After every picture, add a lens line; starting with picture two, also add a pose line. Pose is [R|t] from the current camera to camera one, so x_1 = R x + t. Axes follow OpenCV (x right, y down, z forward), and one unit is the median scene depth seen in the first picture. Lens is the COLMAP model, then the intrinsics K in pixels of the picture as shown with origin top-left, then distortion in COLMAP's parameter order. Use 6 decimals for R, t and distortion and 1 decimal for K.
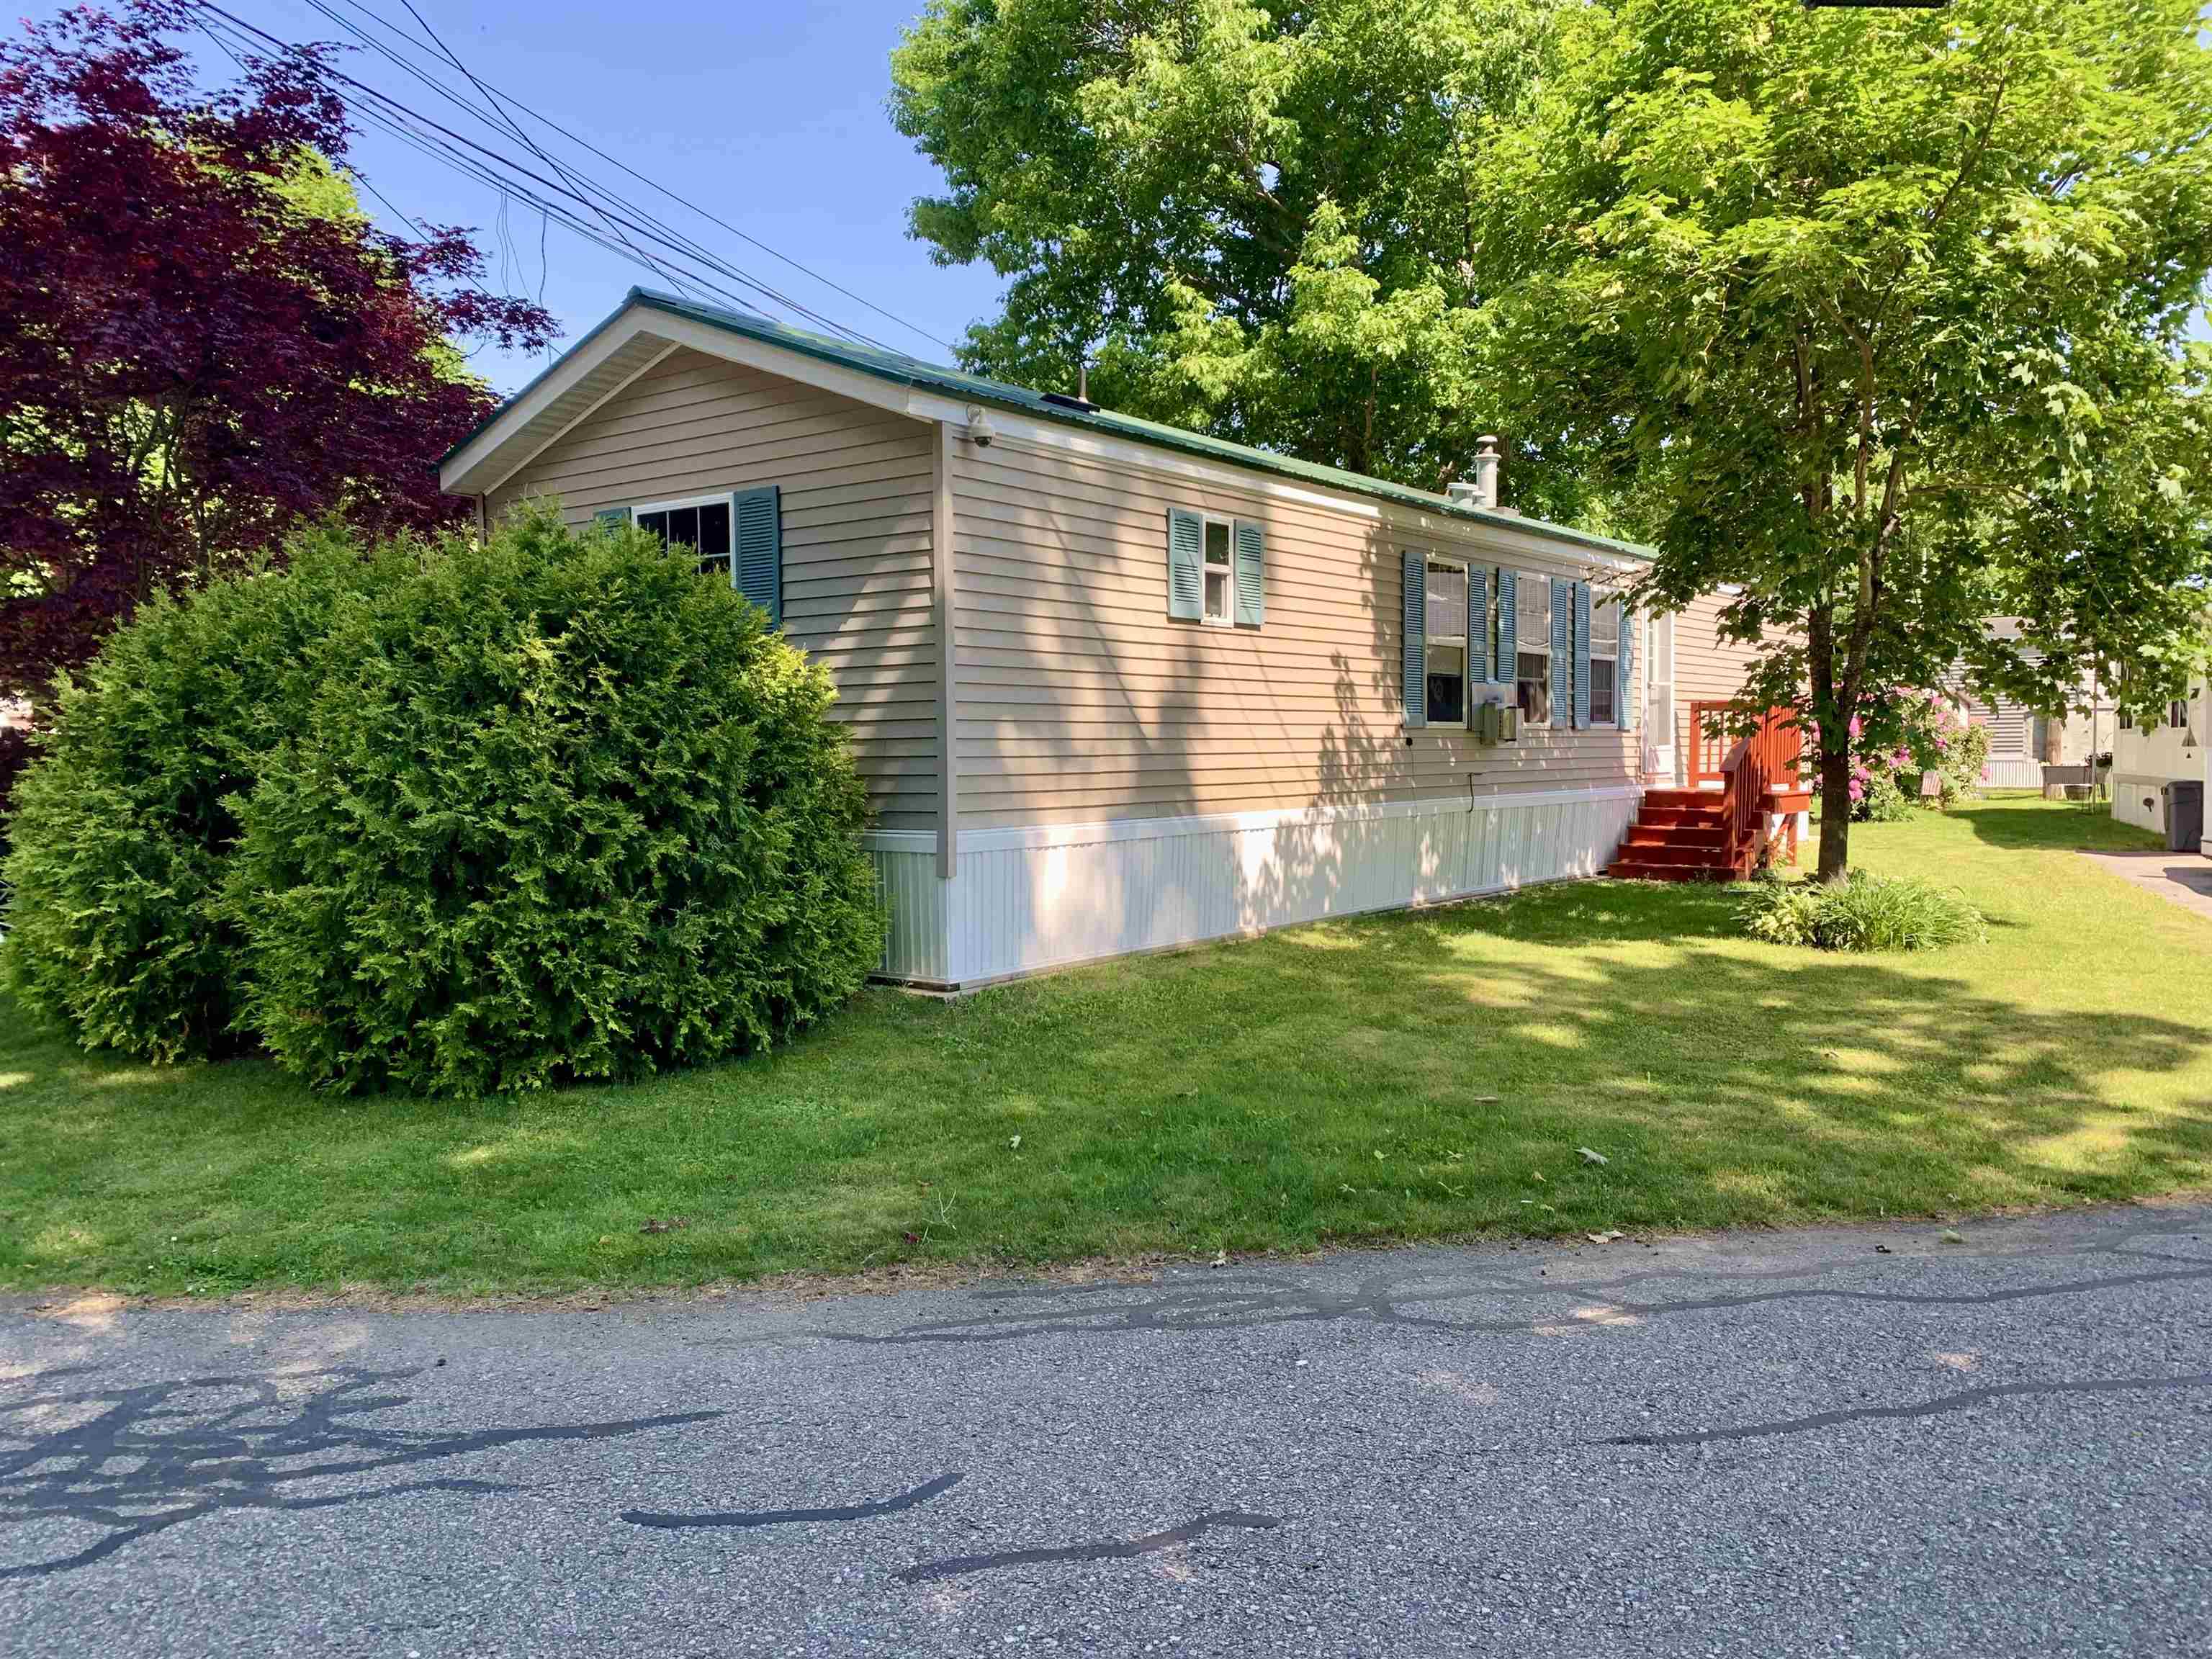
lens RADIAL K [[1673.2, 0, 1106.0], [0, 1673.2, 829.5], [0, 0, 1]] dist [0.028038, -0.000875]
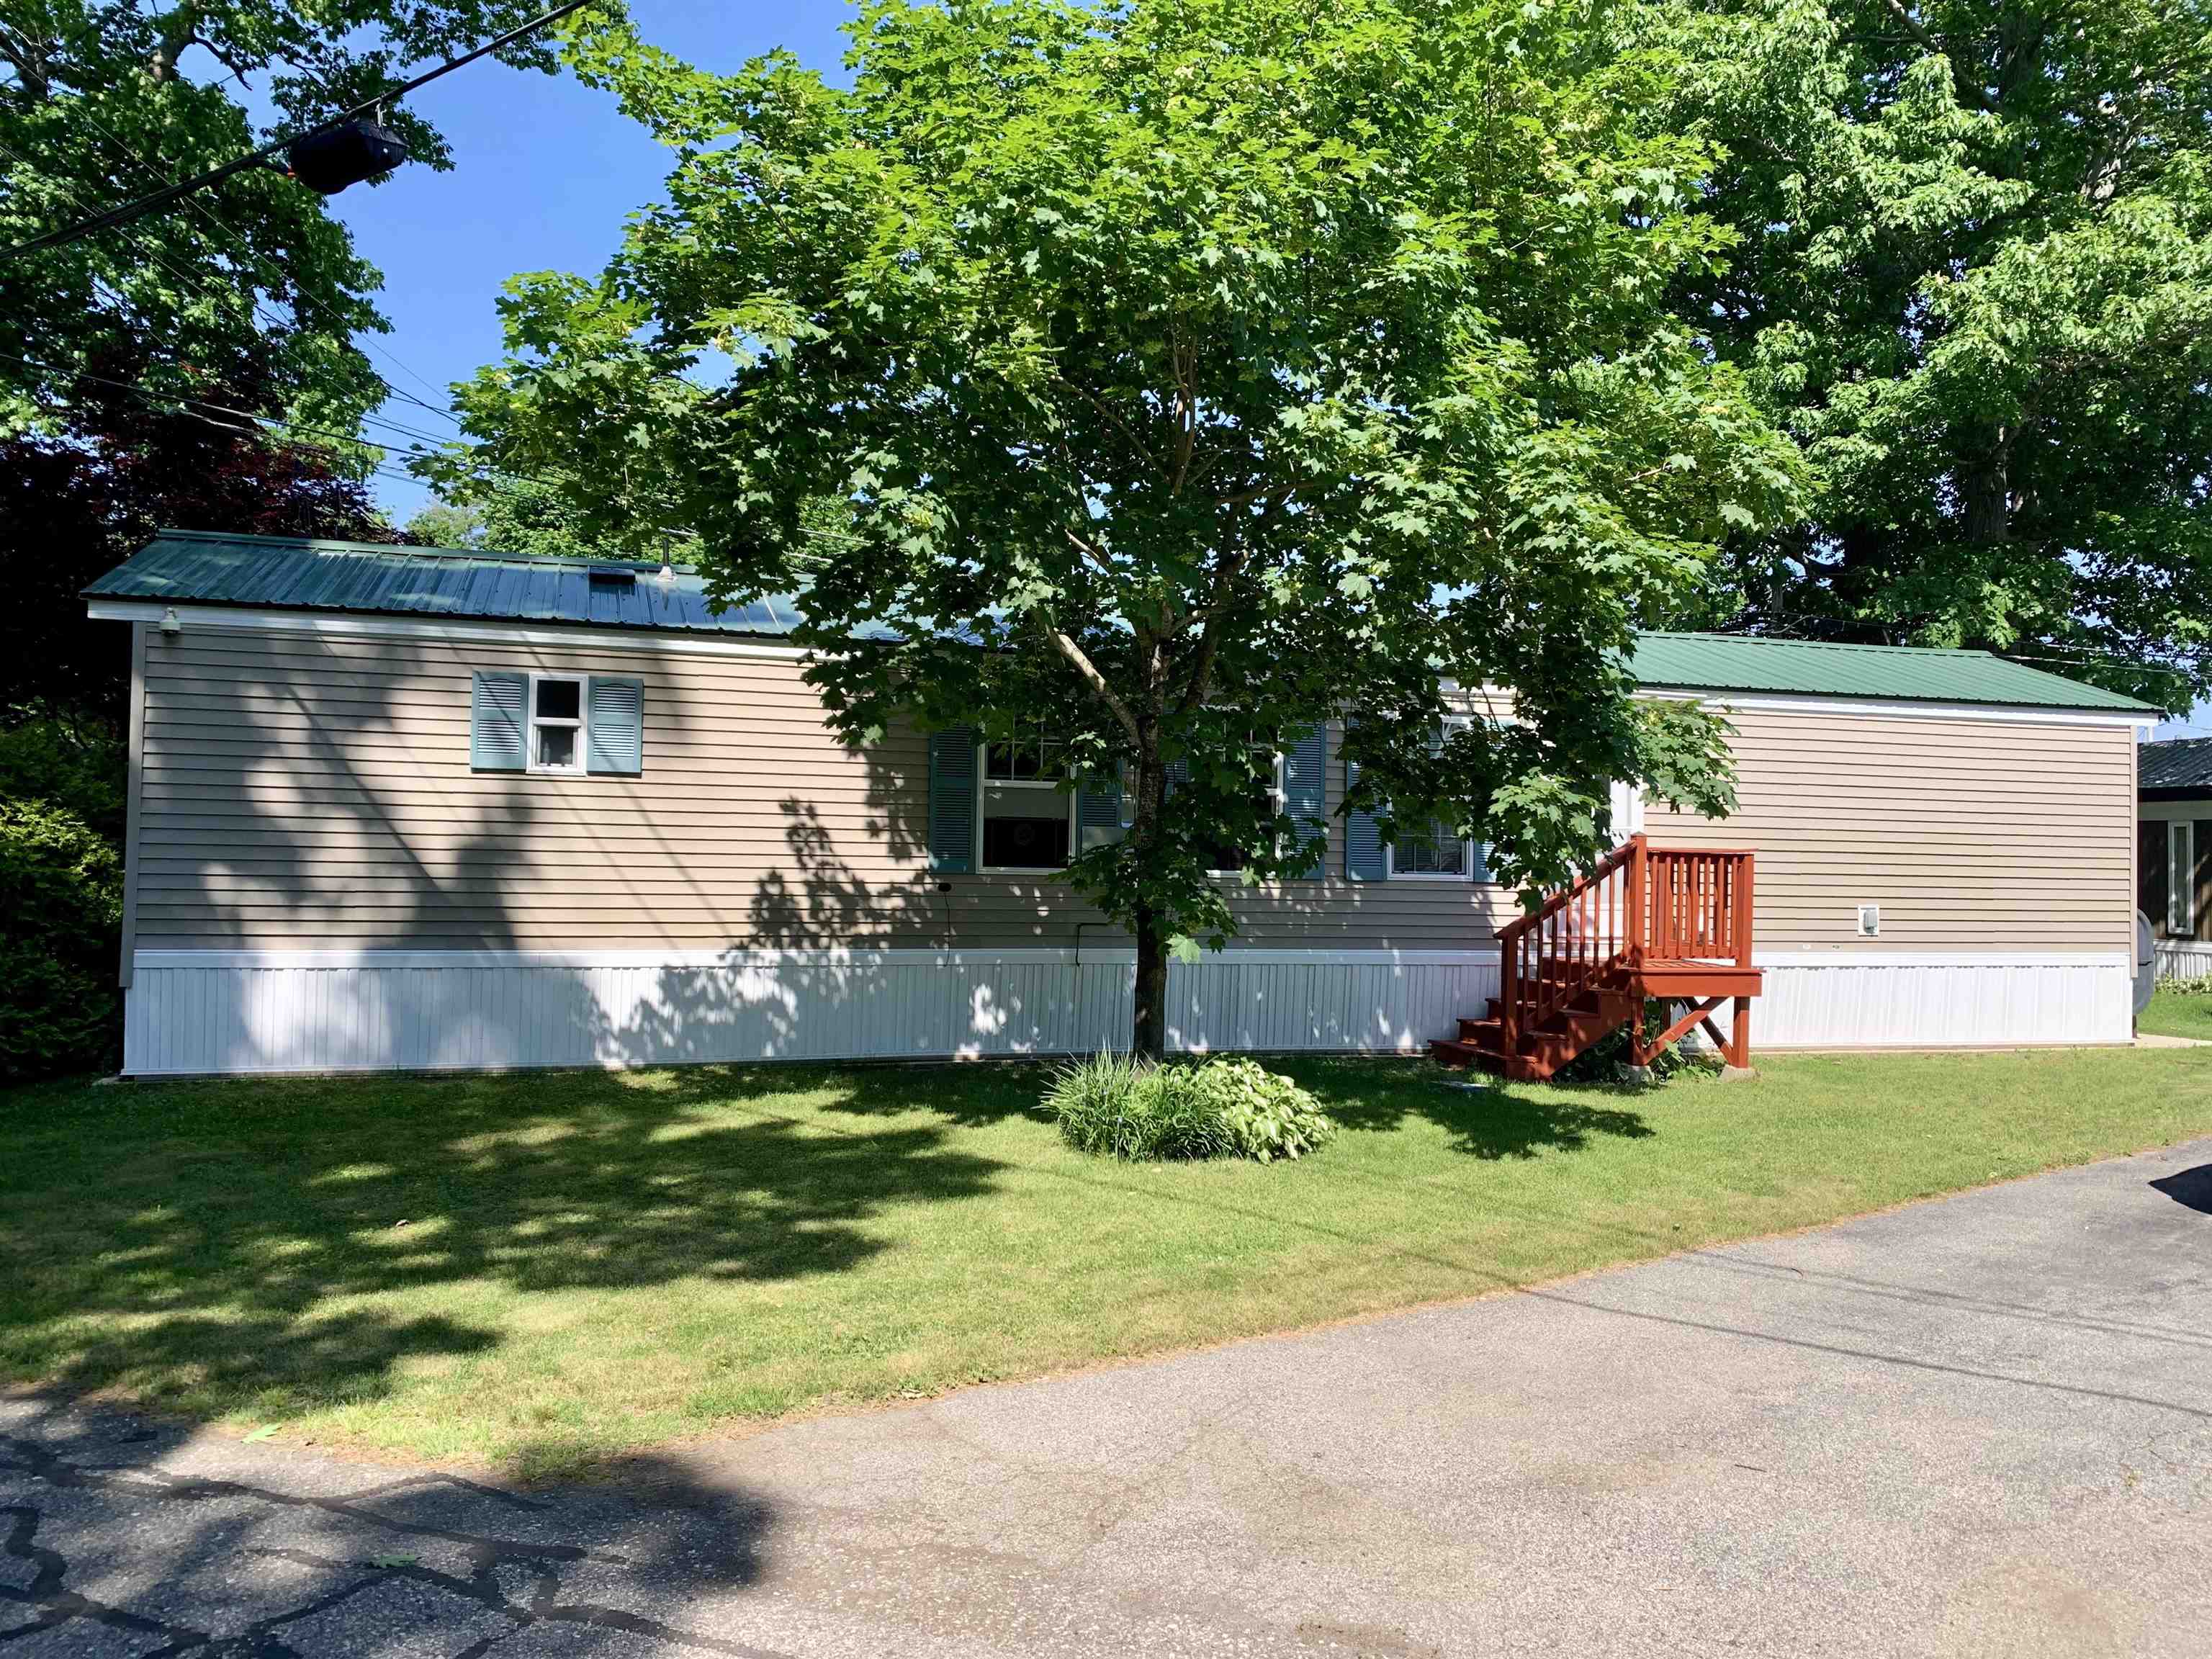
lens RADIAL K [[1673.2, 0, 1106.0], [0, 1673.2, 829.5], [0, 0, 1]] dist [0.028038, -0.000875]
pose [[0.808328, -0.007001, -0.588691, 0.969479], [-0.046902, 0.995985, -0.076245, -0.020573], [0.586861, 0.089241, 0.804755, 0.336086]]
